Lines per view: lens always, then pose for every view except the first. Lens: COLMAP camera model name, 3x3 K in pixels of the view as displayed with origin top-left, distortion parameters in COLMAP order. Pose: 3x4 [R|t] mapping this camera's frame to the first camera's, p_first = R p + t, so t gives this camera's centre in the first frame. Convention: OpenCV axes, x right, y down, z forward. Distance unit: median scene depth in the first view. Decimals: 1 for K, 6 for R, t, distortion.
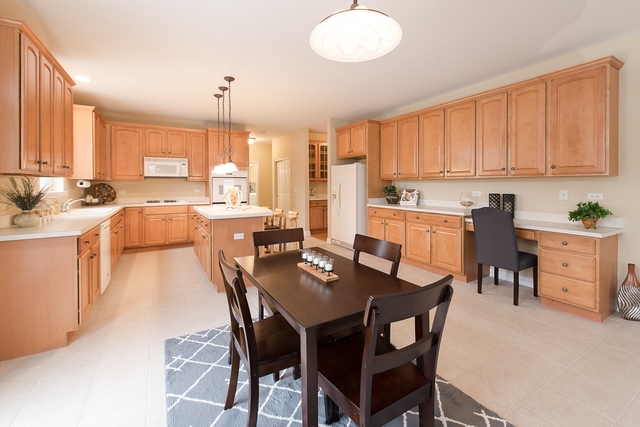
lens RADIAL K [[258.8, 0, 319.4], [0, 258.8, 185.8], [0, 0, 1]] dist [0.026487, -0.000705]
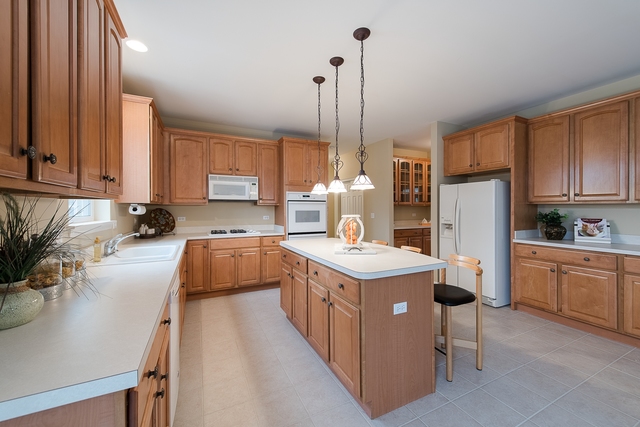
lens RADIAL K [[250.8, 0, 325.2], [0, 250.8, 211.3], [0, 0, 1]] dist [0.015771, -0.000847]
pose [[0.996279, 0.003453, -0.086123, -0.260004], [-0.002997, 0.999981, 0.005420, -0.006104], [0.086140, -0.005141, 0.996270, 0.286880]]
